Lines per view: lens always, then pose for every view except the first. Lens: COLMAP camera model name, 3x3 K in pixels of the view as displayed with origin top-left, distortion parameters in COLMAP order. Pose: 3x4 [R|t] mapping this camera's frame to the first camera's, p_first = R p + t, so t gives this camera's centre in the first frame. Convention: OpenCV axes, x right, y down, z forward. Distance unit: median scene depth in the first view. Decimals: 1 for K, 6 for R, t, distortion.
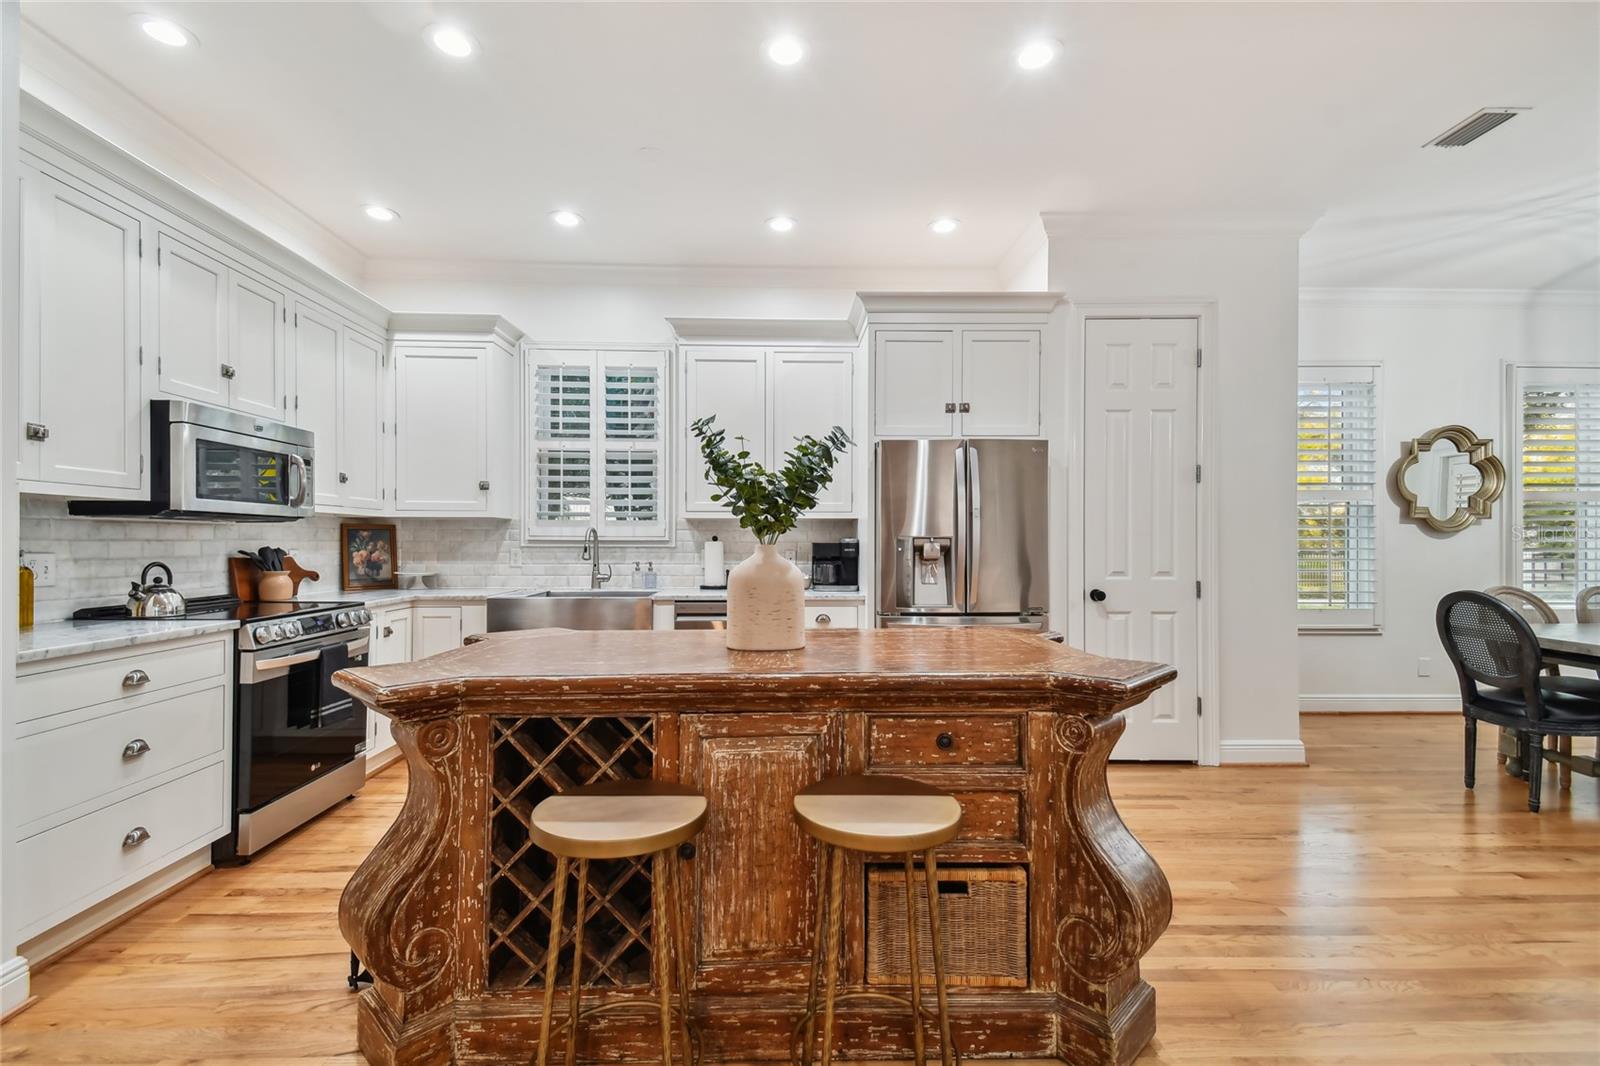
lens RADIAL K [[705.6, 0, 792.1], [0, 705.6, 537.9], [0, 0, 1]] dist [0.034874, -0.010752]
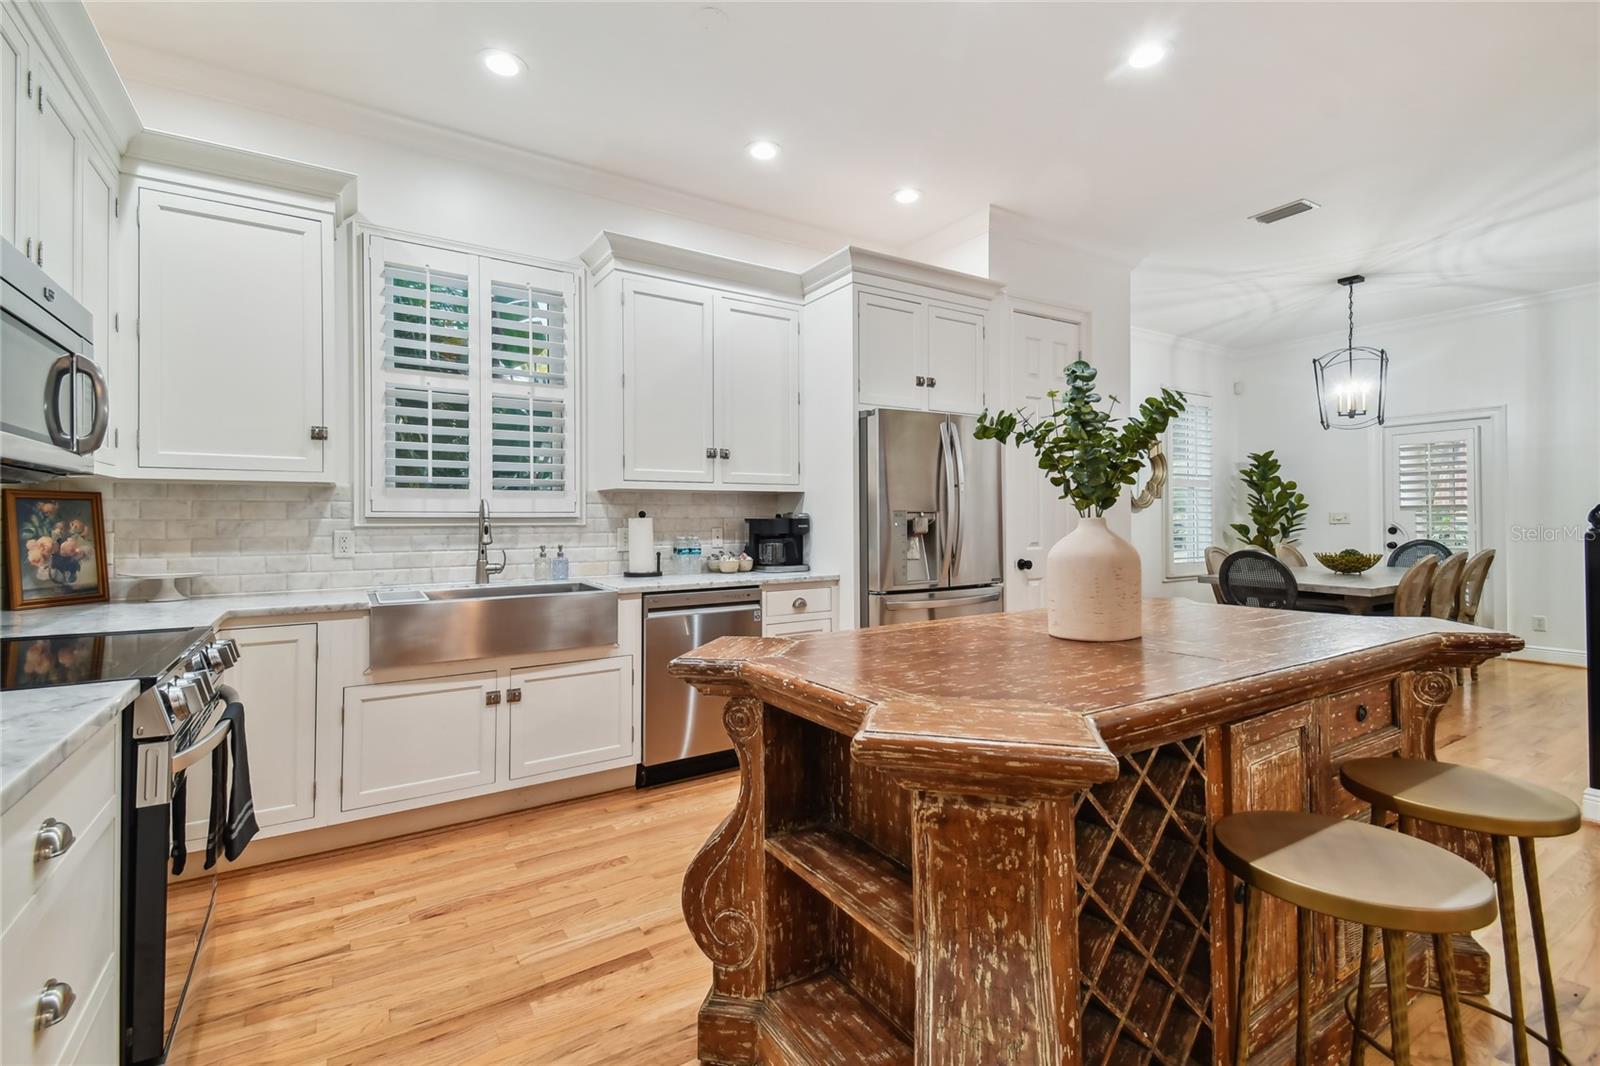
lens RADIAL K [[705.6, 0, 797.4], [0, 705.6, 518.7], [0, 0, 1]] dist [0.034874, -0.010752]
pose [[0.860924, -0.006435, 0.508693, -0.411418], [0.004141, 0.999976, 0.005641, 0.002413], [-0.508717, -0.002750, 0.860929, 0.225303]]
